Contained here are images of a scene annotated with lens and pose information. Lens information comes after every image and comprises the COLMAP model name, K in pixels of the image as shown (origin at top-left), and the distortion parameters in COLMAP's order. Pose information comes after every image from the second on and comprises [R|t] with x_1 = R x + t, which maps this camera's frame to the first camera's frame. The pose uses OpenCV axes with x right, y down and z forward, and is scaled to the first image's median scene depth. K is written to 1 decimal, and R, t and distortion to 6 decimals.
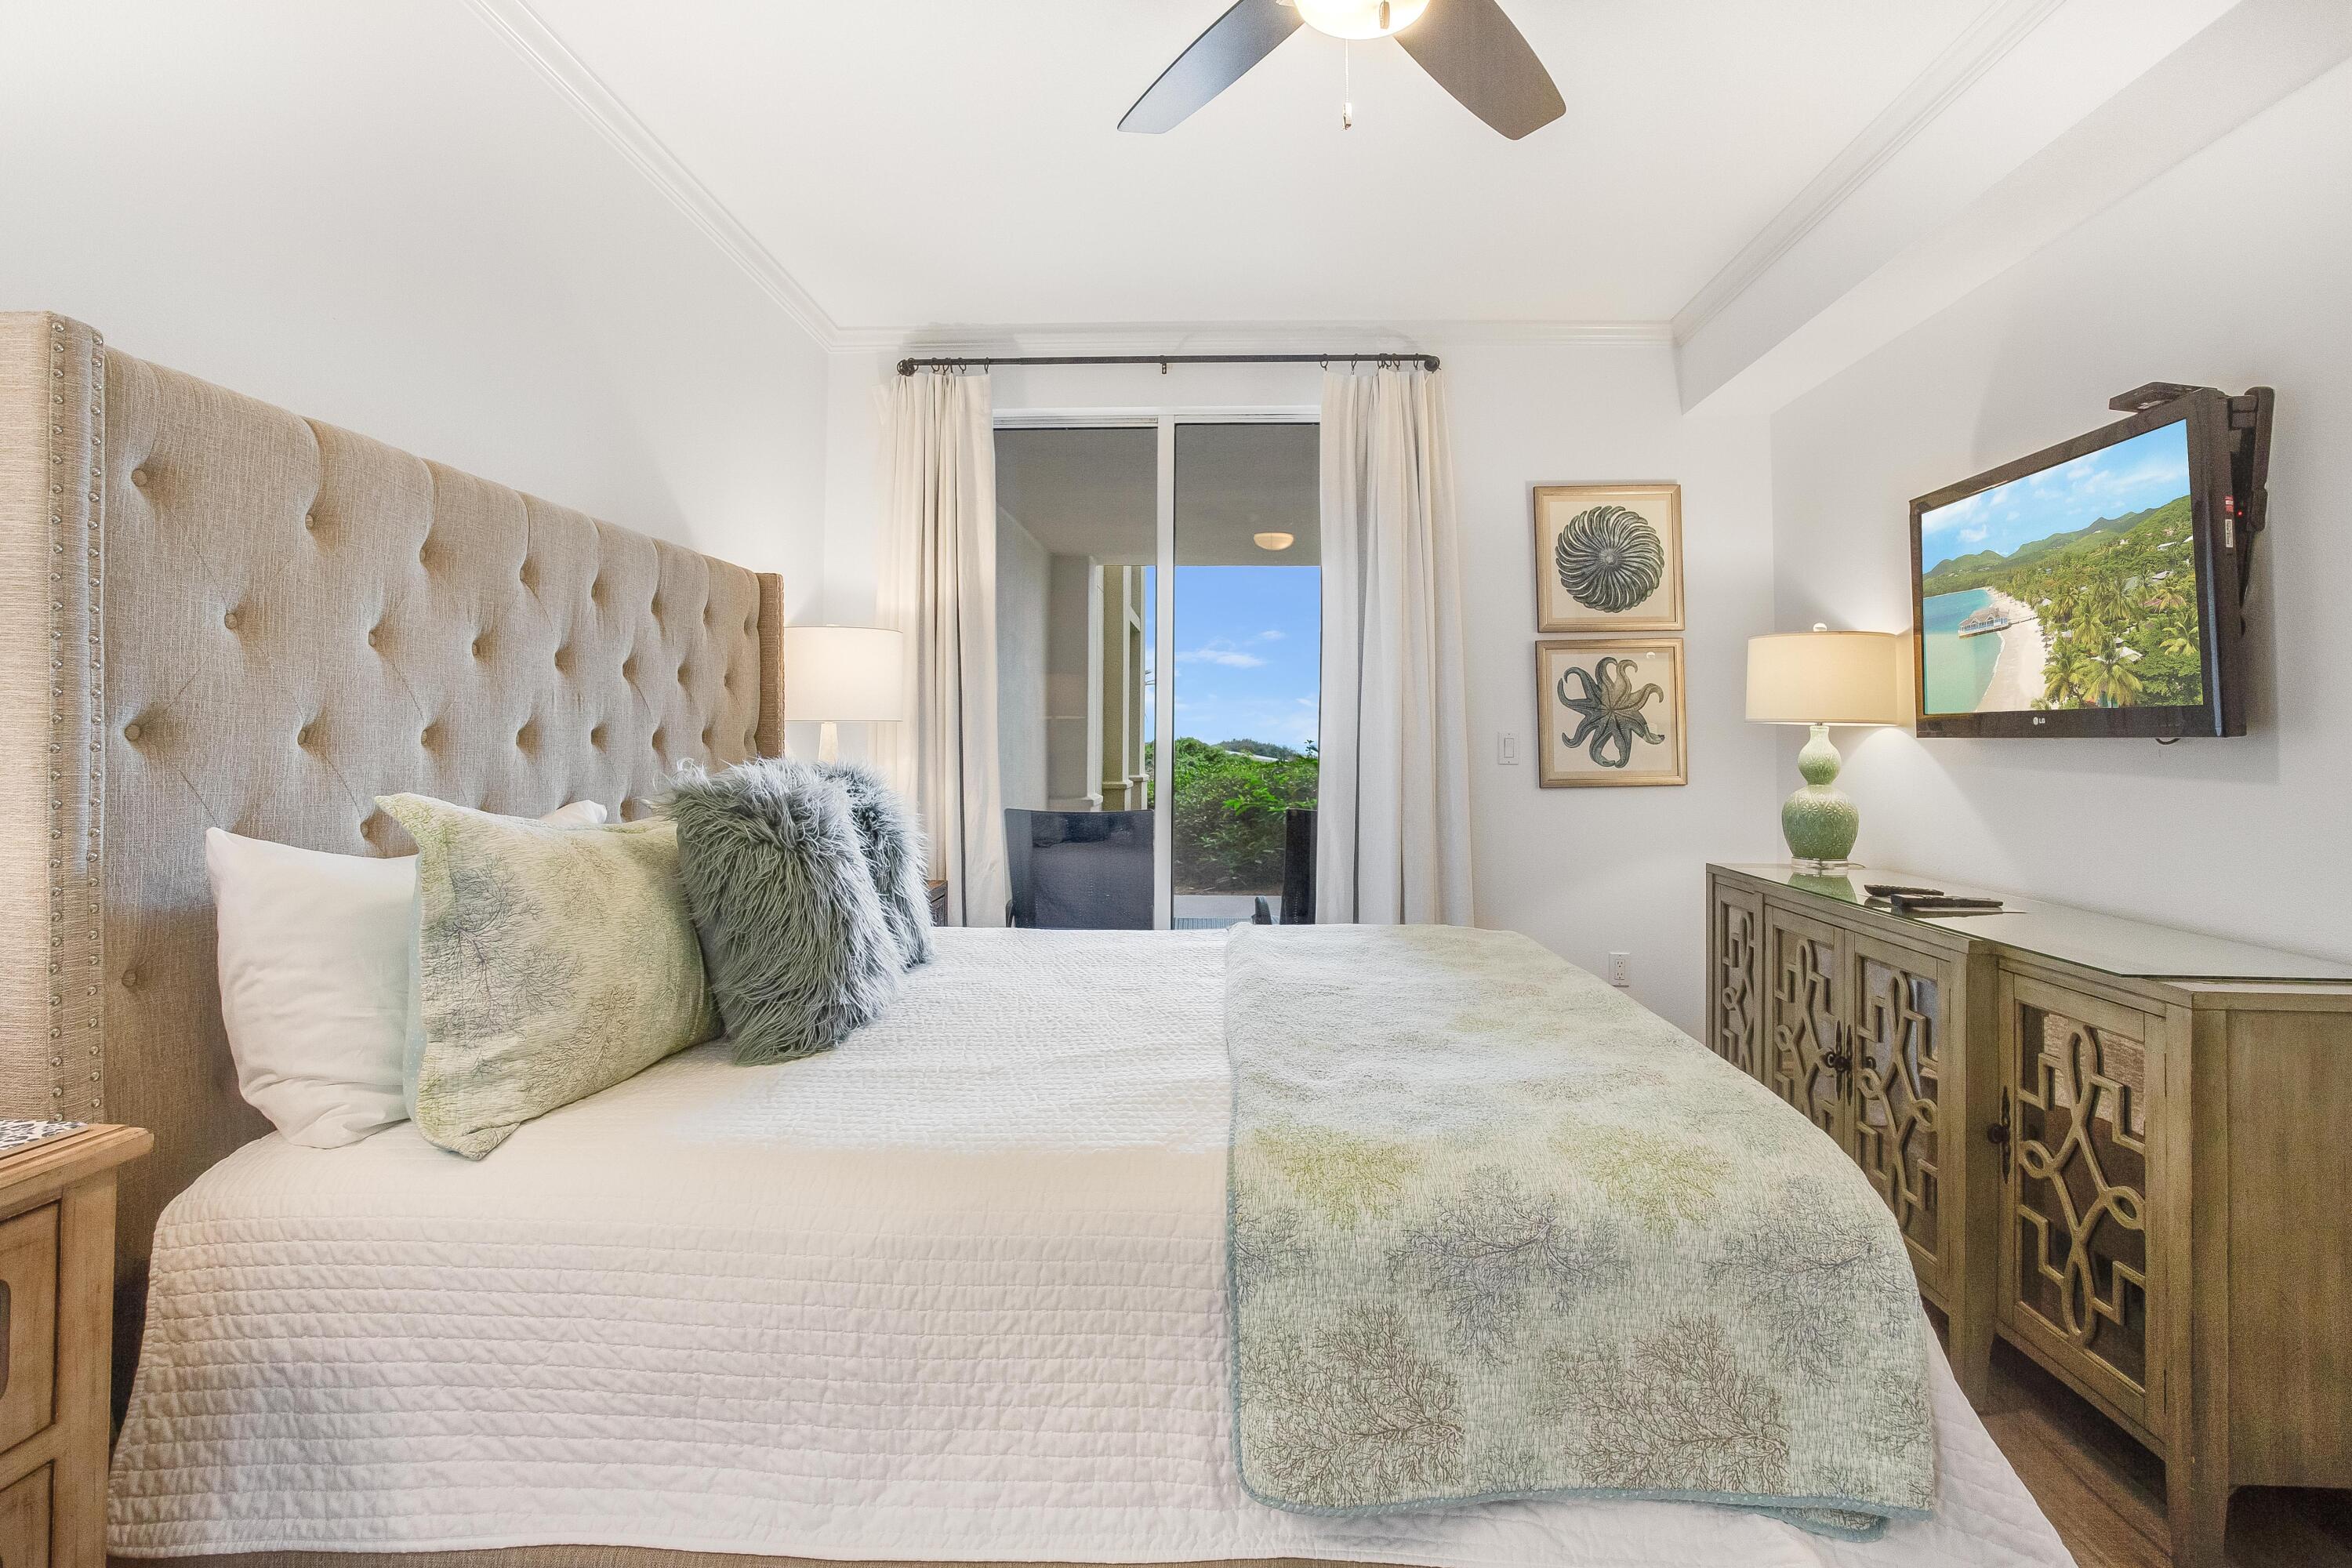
lens RADIAL K [[1204.3, 0, 1178.0], [0, 1204.3, 734.2], [0, 0, 1]] dist [-0.035000, 0.000824]
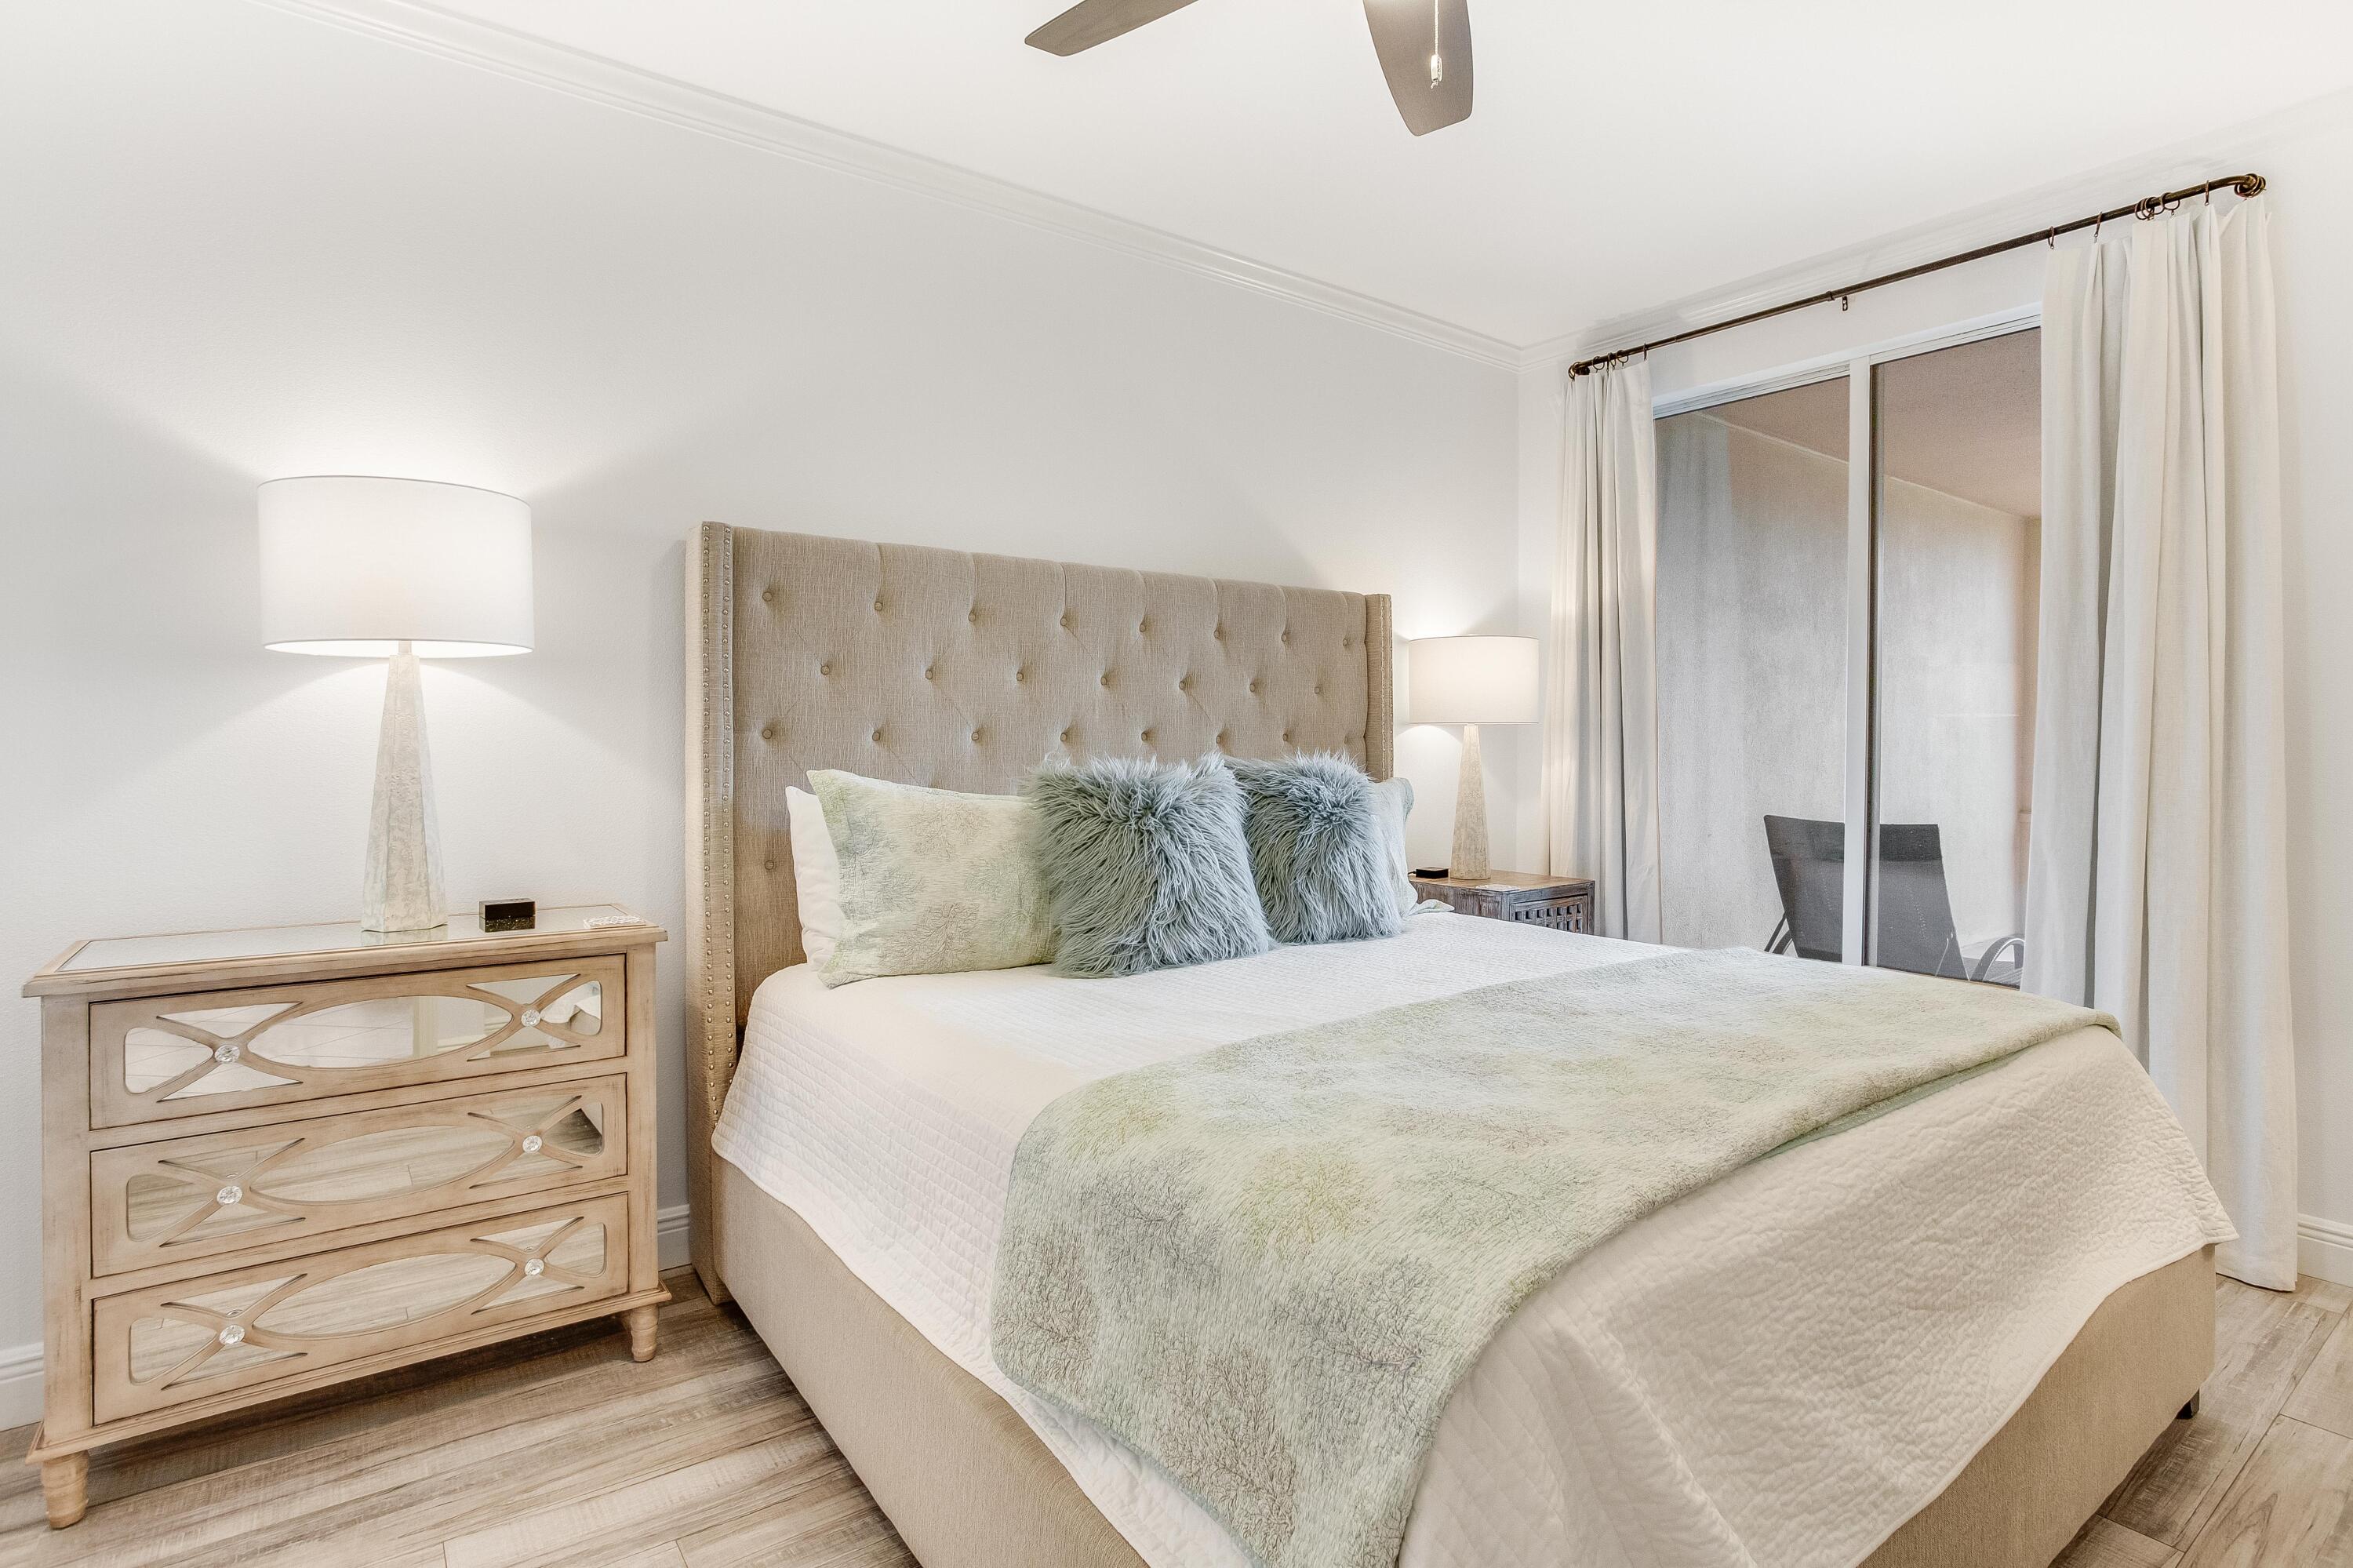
lens RADIAL K [[1171.2, 0, 1176.5], [0, 1171.2, 784.0], [0, 0, 1]] dist [-0.051850, 0.029485]
pose [[0.634884, 0.032100, -0.771941, 0.522200], [-0.000576, 0.999156, 0.041074, 0.001074], [0.772607, -0.025633, 0.634366, 0.180804]]
